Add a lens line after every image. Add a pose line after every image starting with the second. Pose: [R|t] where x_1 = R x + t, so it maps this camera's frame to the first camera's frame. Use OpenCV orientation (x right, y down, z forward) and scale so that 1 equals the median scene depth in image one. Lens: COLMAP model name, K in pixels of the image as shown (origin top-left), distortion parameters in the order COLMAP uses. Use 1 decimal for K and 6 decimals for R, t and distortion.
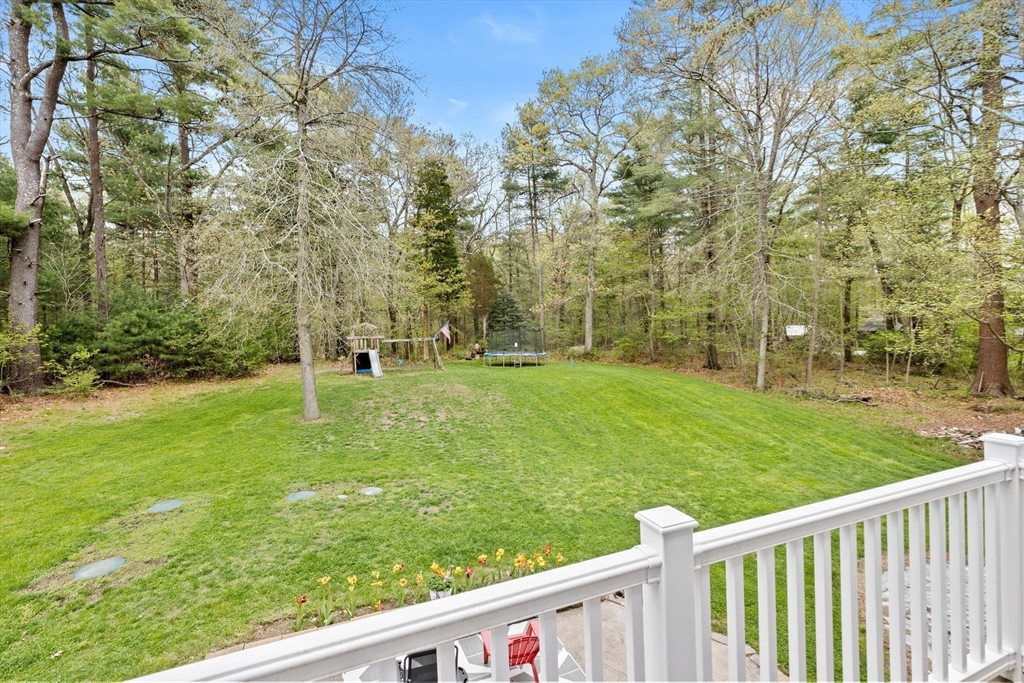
lens RADIAL K [[460.6, 0, 511.5], [0, 460.6, 341.1], [0, 0, 1]] dist [-0.010252, 0.005326]
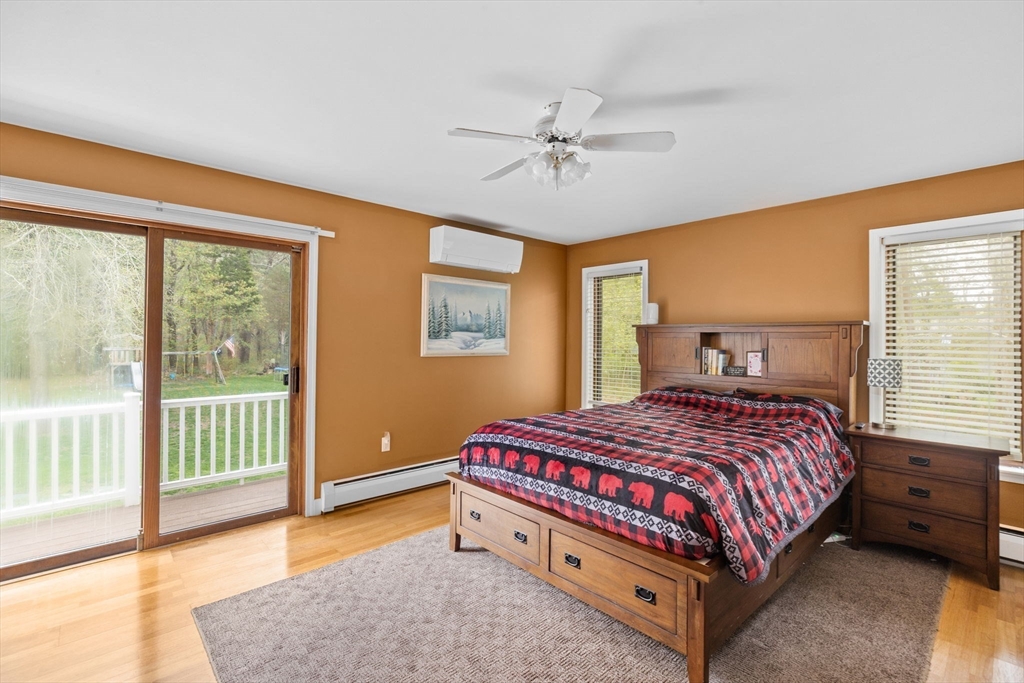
lens RADIAL K [[460.6, 0, 513.0], [0, 460.6, 340.2], [0, 0, 1]] dist [-0.010252, 0.005326]
pose [[0.933353, 0.032249, 0.357509, 0.074586], [-0.016884, 0.998798, -0.046019, 0.004072], [-0.358564, 0.036916, 0.932775, -0.137810]]
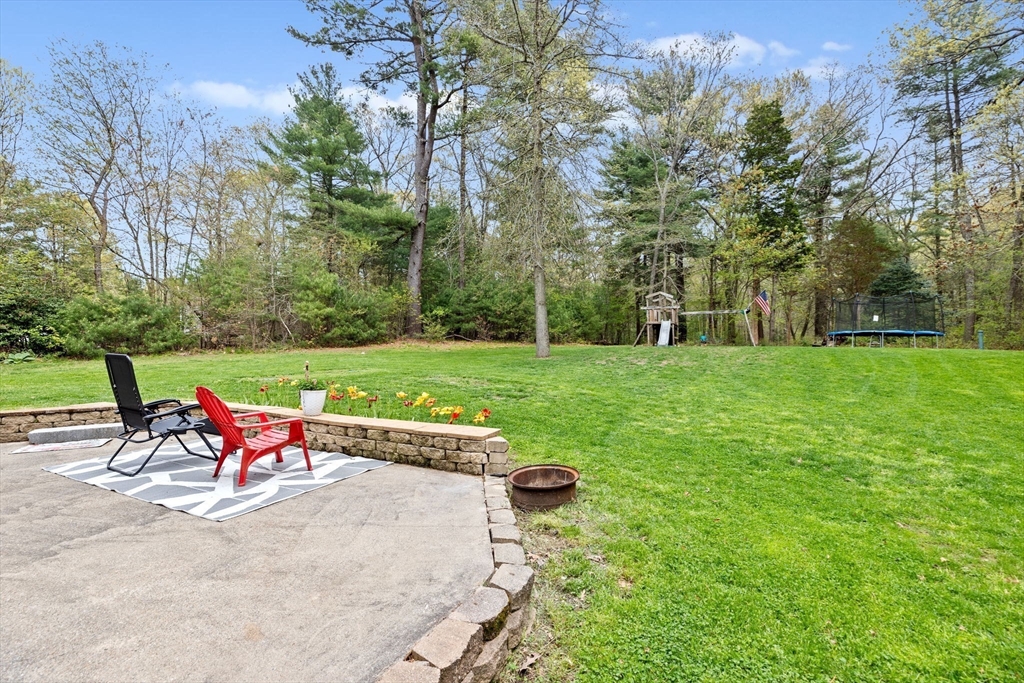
lens RADIAL K [[460.6, 0, 513.3], [0, 460.6, 339.2], [0, 0, 1]] dist [-0.010252, 0.005326]
pose [[0.672150, 0.005552, -0.740394, 0.168359], [-0.046592, 0.998307, -0.034812, 0.097382], [0.738948, 0.057895, 0.671271, 0.147491]]
